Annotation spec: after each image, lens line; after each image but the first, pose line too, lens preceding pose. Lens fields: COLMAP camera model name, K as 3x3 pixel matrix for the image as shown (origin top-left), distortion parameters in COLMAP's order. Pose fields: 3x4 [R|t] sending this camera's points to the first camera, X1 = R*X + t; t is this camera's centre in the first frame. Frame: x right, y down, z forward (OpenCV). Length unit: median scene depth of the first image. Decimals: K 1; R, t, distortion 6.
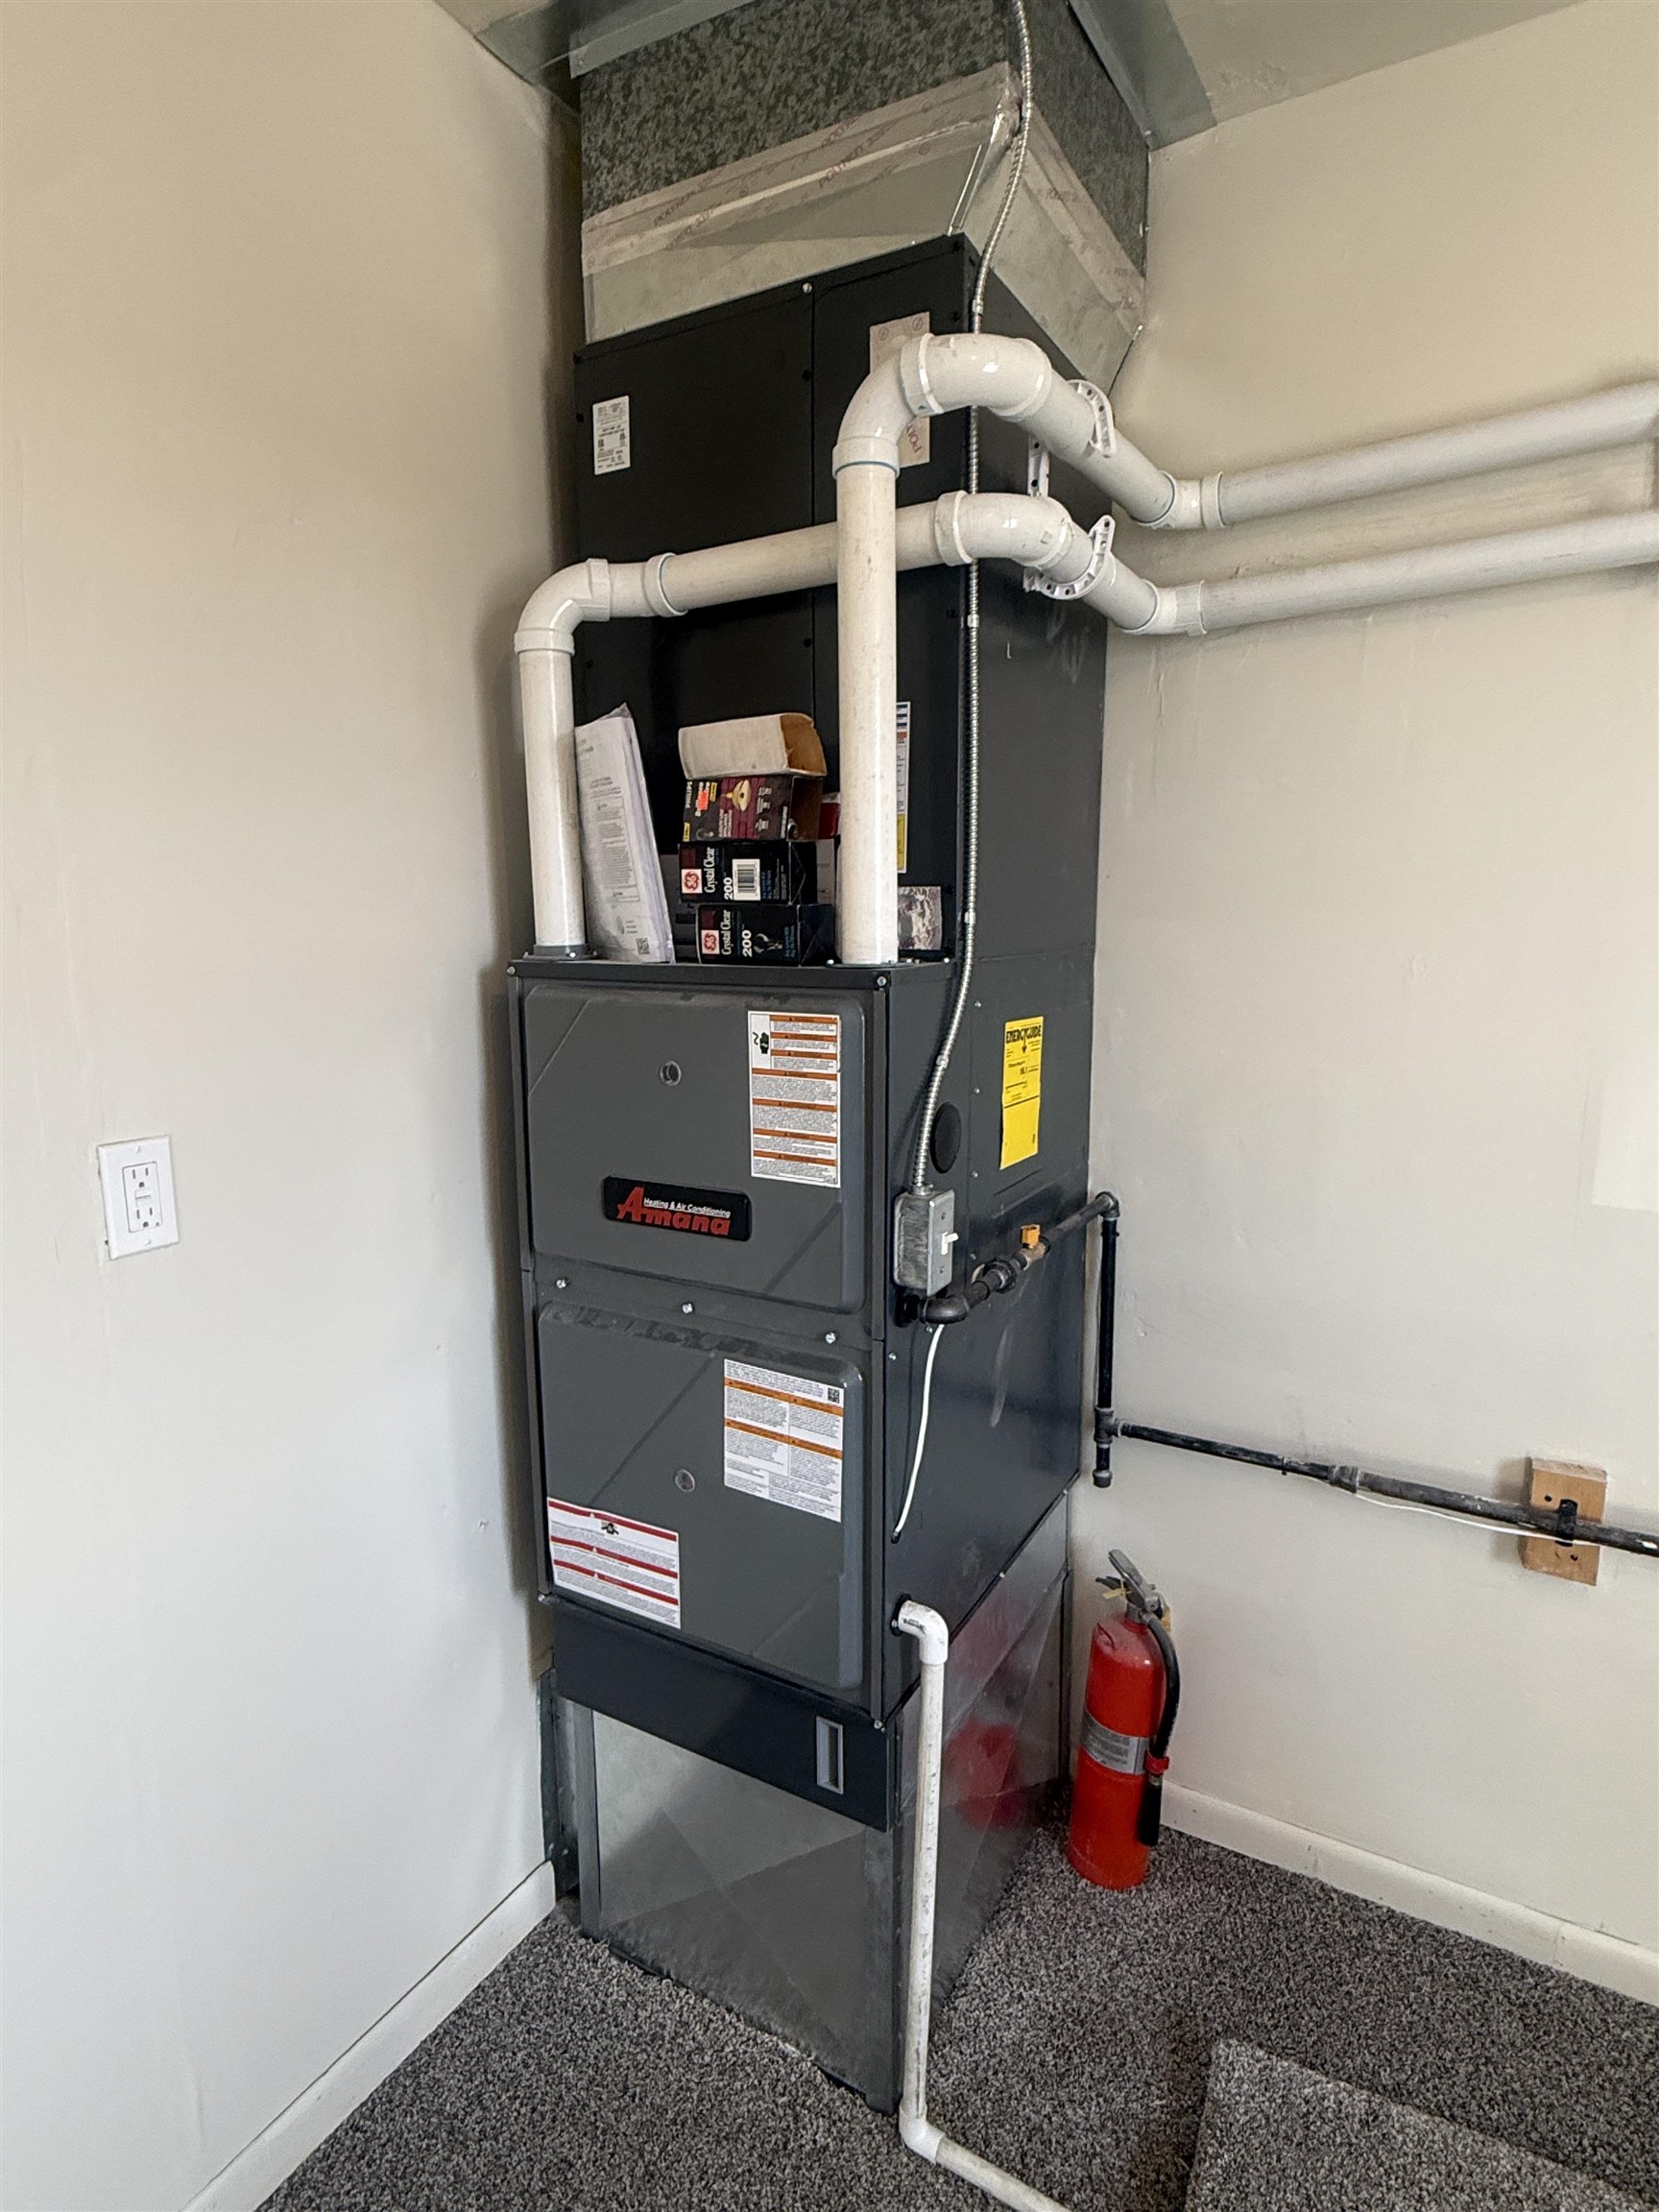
lens RADIAL K [[1182.0, 0, 830.8], [0, 1182.0, 1095.1], [0, 0, 1]] dist [0.000115, -0.001651]
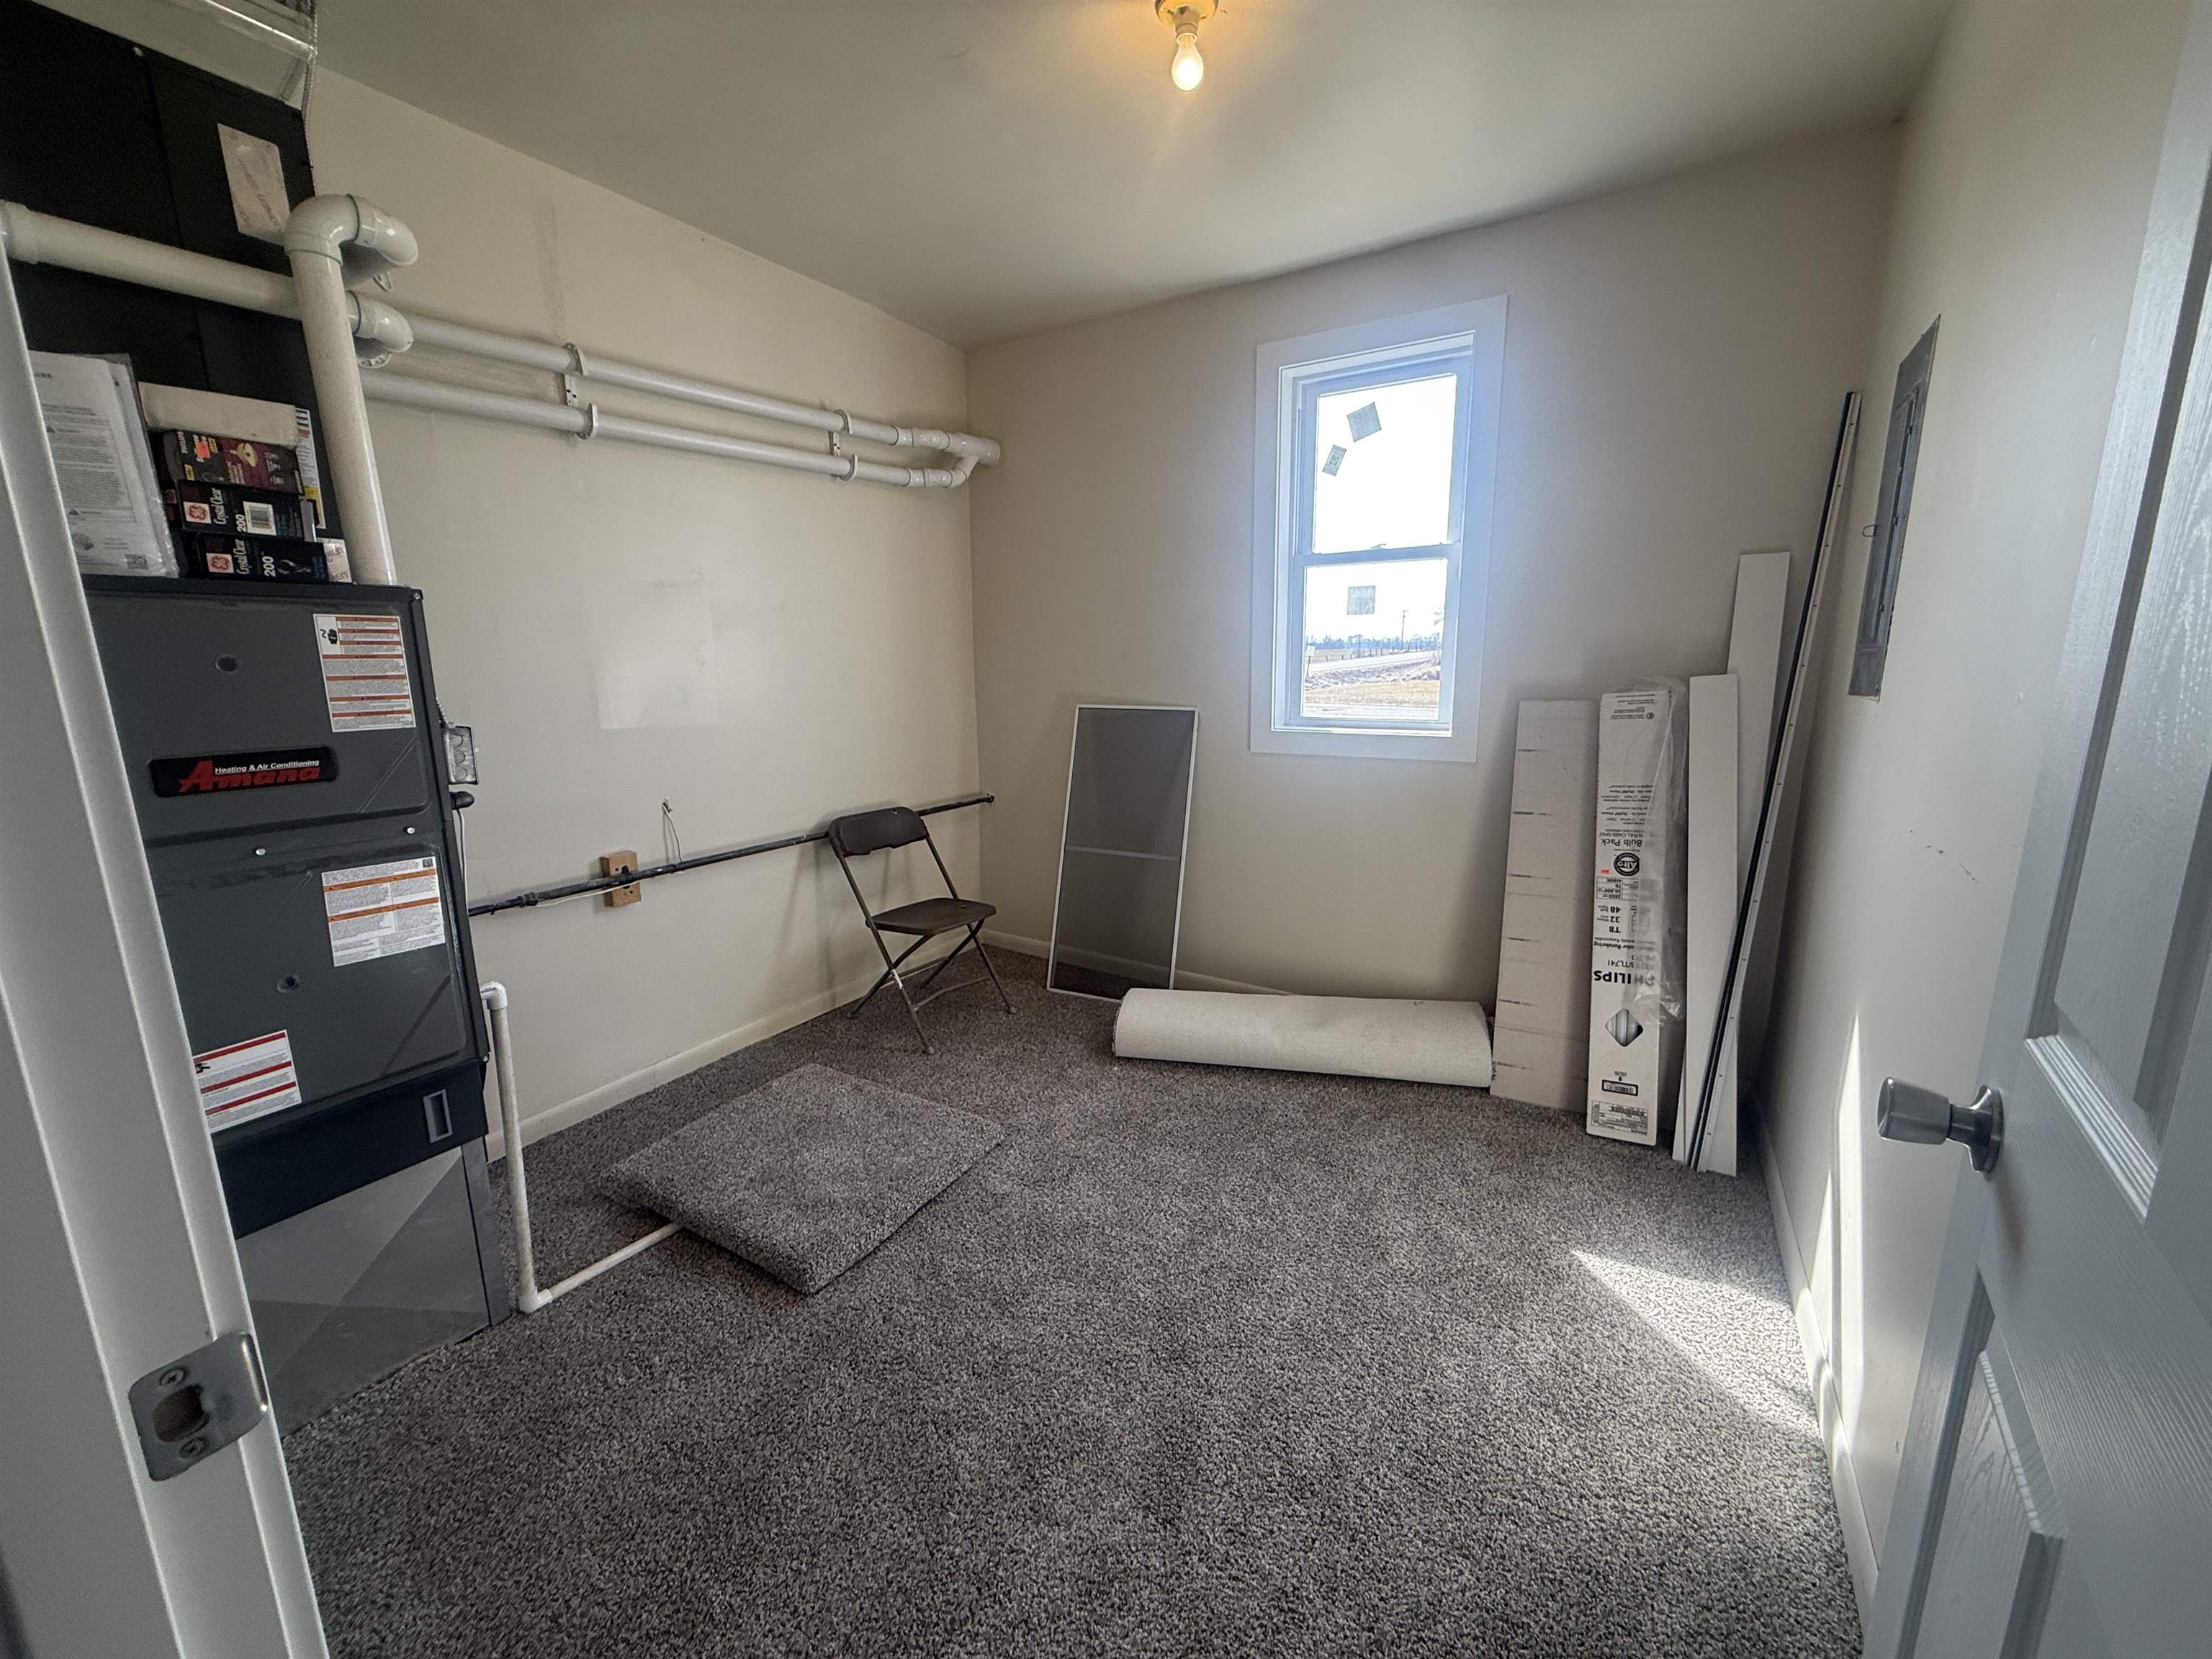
lens RADIAL K [[880.2, 0, 1102.4], [0, 880.2, 826.8], [0, 0, 1]] dist [-0.004336, 0.000539]
pose [[0.027113, -0.192552, 0.980912, -1.099322], [0.156221, 0.970032, 0.186098, 0.126395], [-0.987350, 0.148194, 0.056381, 0.031314]]
